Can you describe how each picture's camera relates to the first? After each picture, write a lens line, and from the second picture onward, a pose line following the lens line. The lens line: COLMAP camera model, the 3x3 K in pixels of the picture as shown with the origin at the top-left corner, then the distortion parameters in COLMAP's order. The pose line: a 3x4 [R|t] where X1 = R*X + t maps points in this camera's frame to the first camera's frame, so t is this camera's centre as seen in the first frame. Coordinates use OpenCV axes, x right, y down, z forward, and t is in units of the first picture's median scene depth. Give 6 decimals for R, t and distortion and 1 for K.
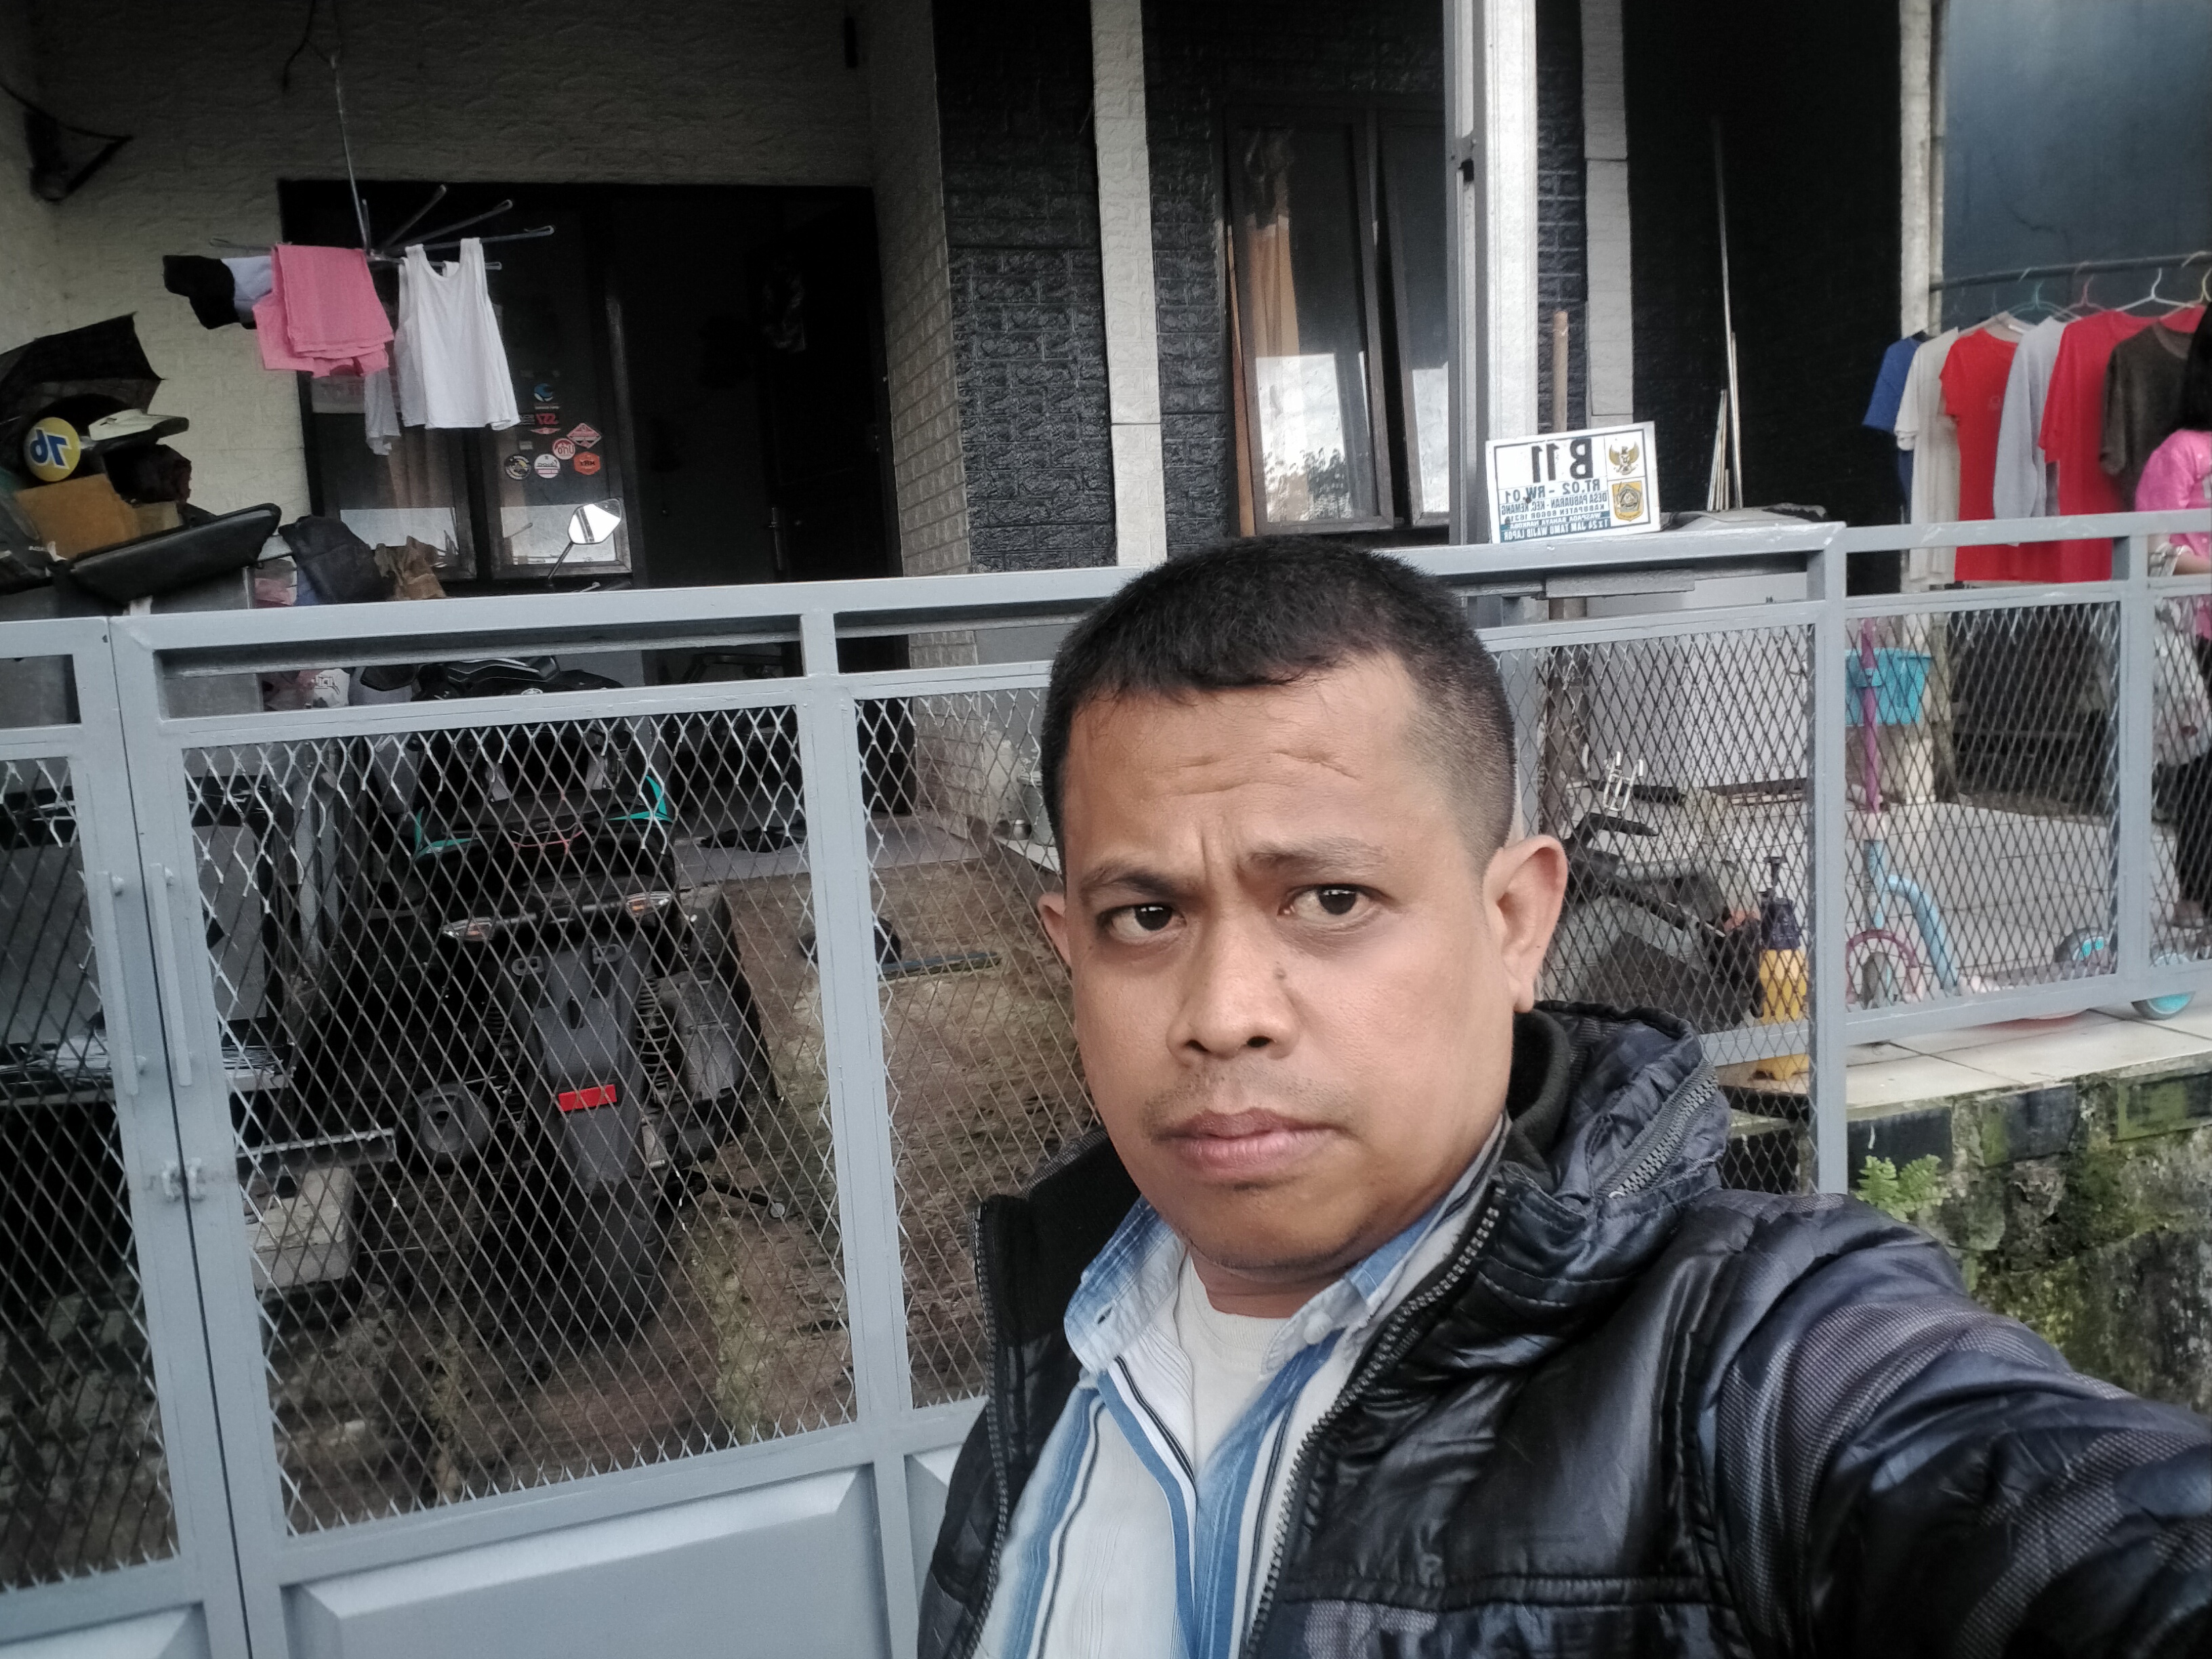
lens RADIAL K [[1776.9, 0, 1087.3], [0, 1776.9, 844.2], [0, 0, 1]] dist [0.033409, -0.066761]
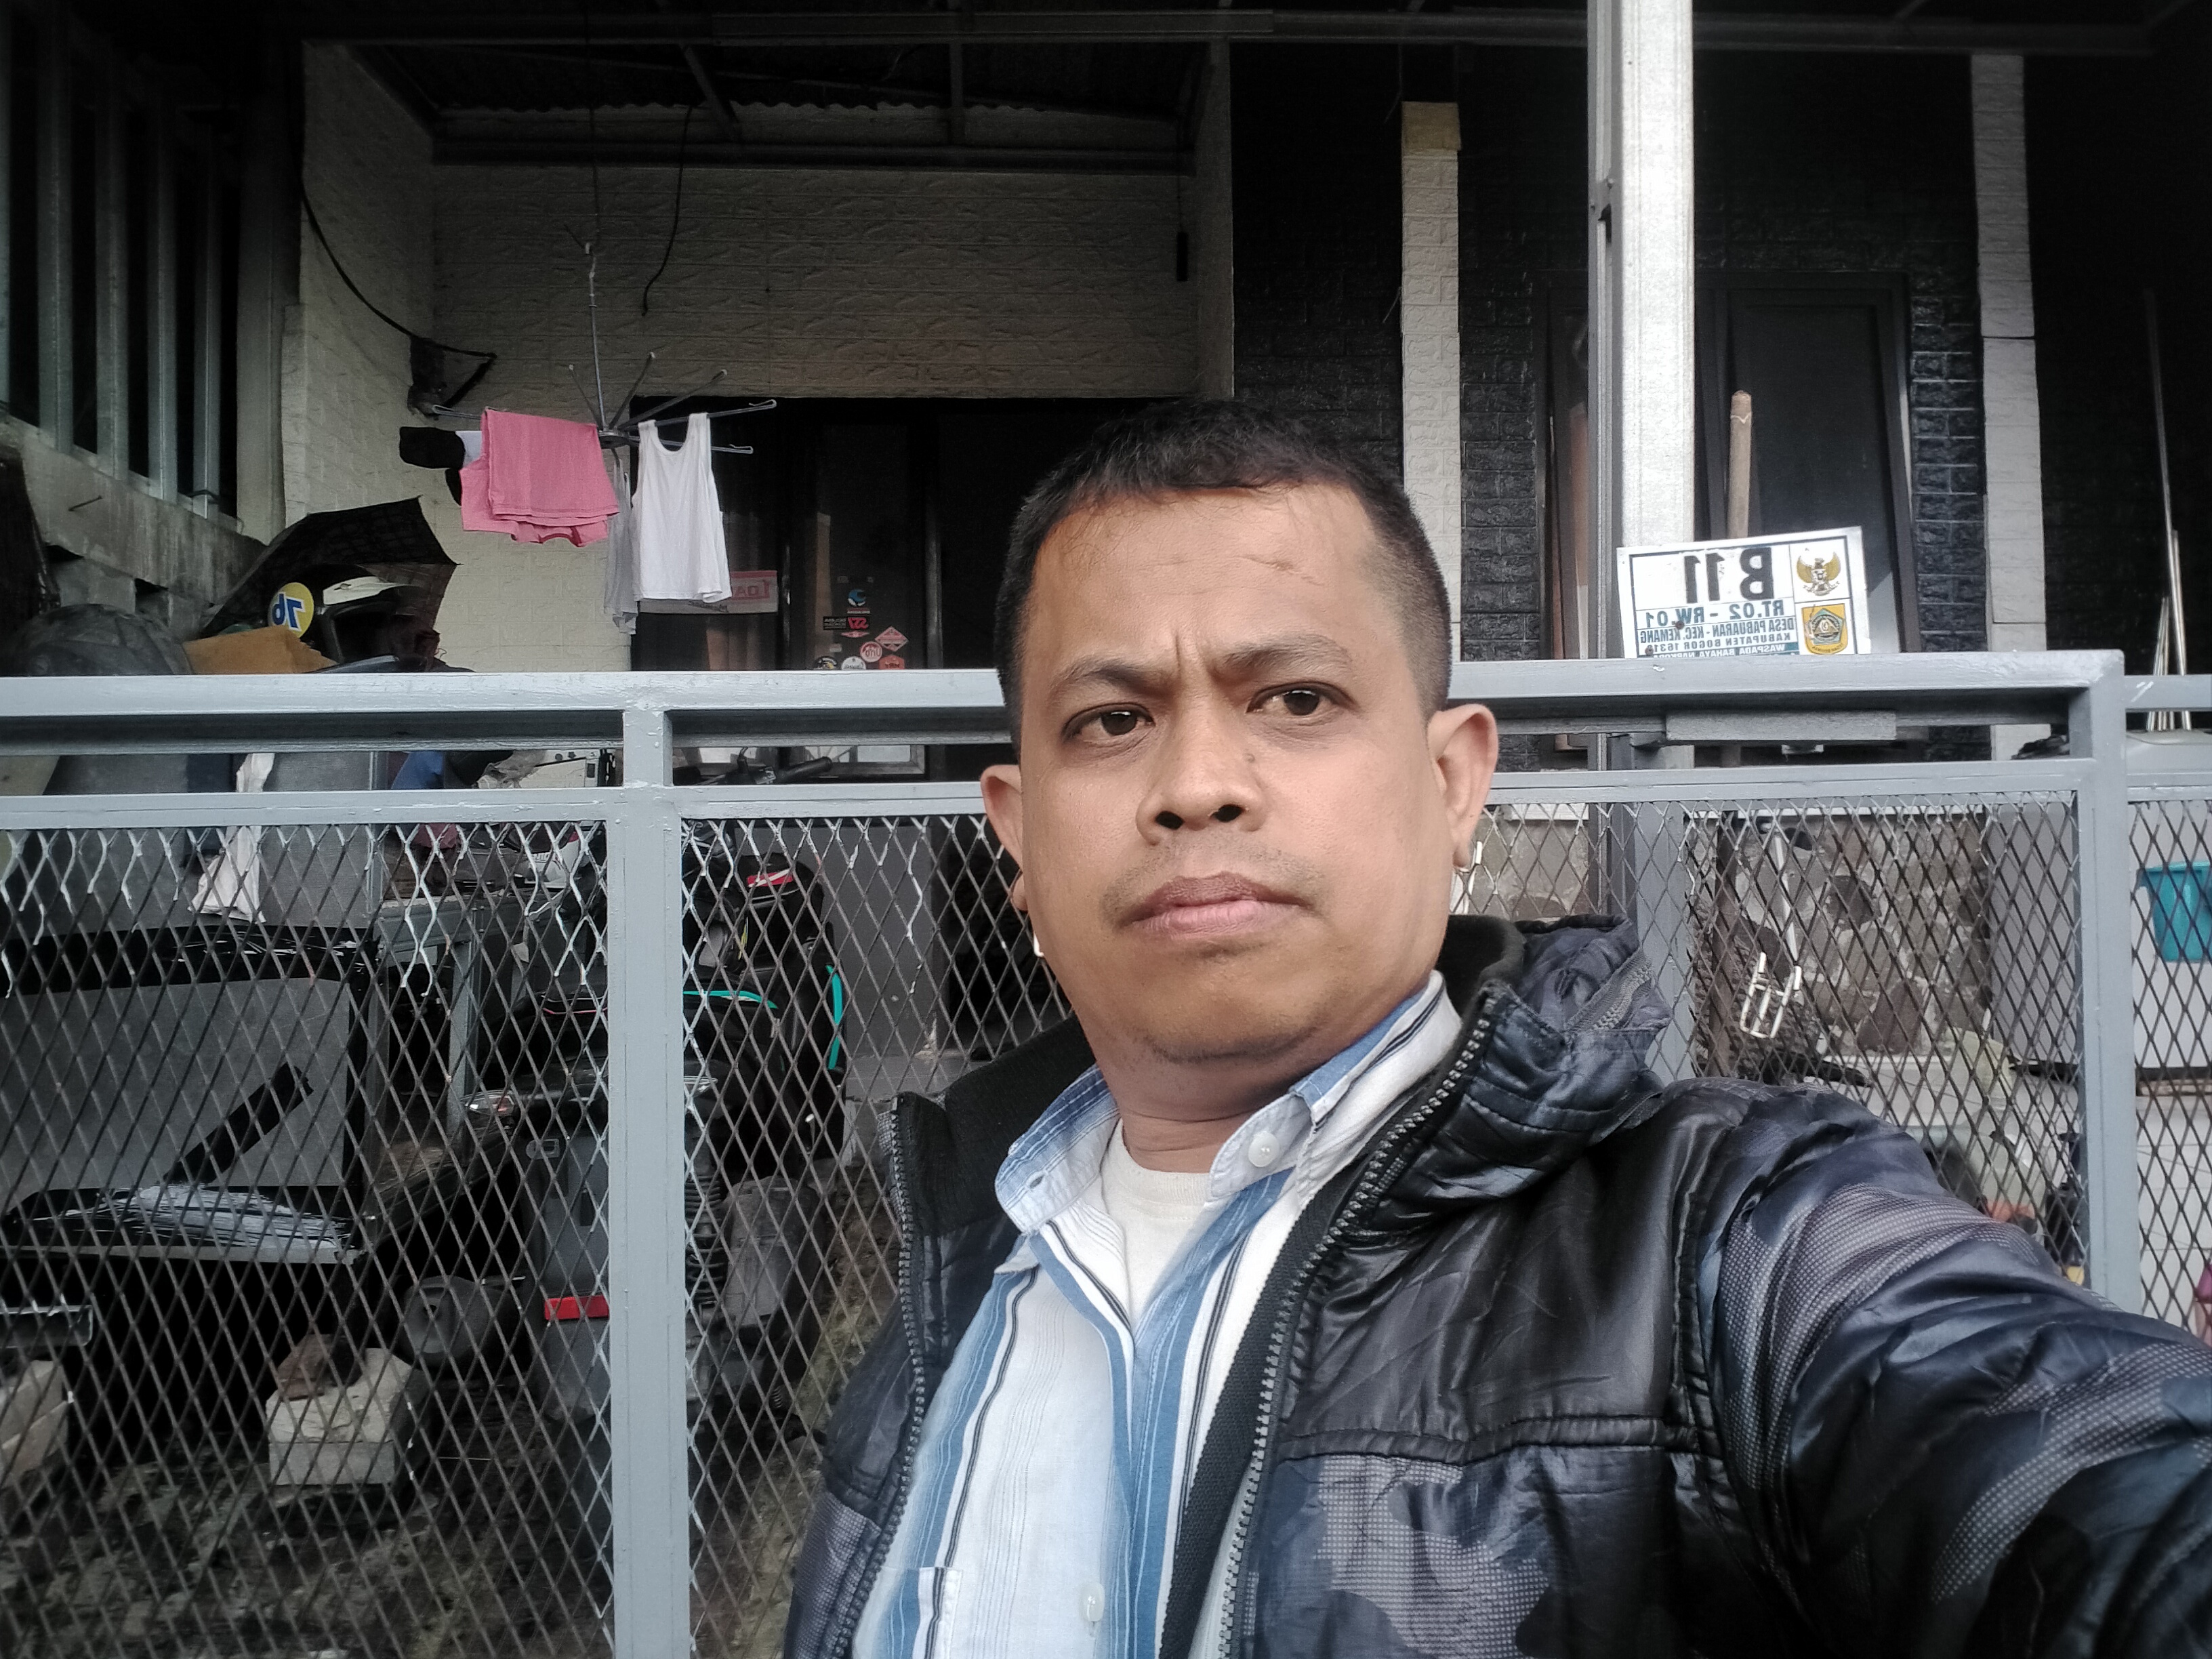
lens RADIAL K [[1776.9, 0, 1074.8], [0, 1776.9, 840.0], [0, 0, 1]] dist [0.033409, -0.066761]
pose [[0.967187, 0.038678, -0.251104, 0.122294], [-0.073542, 0.988653, -0.130983, 0.010183], [0.243189, 0.145152, 0.959057, 0.140445]]
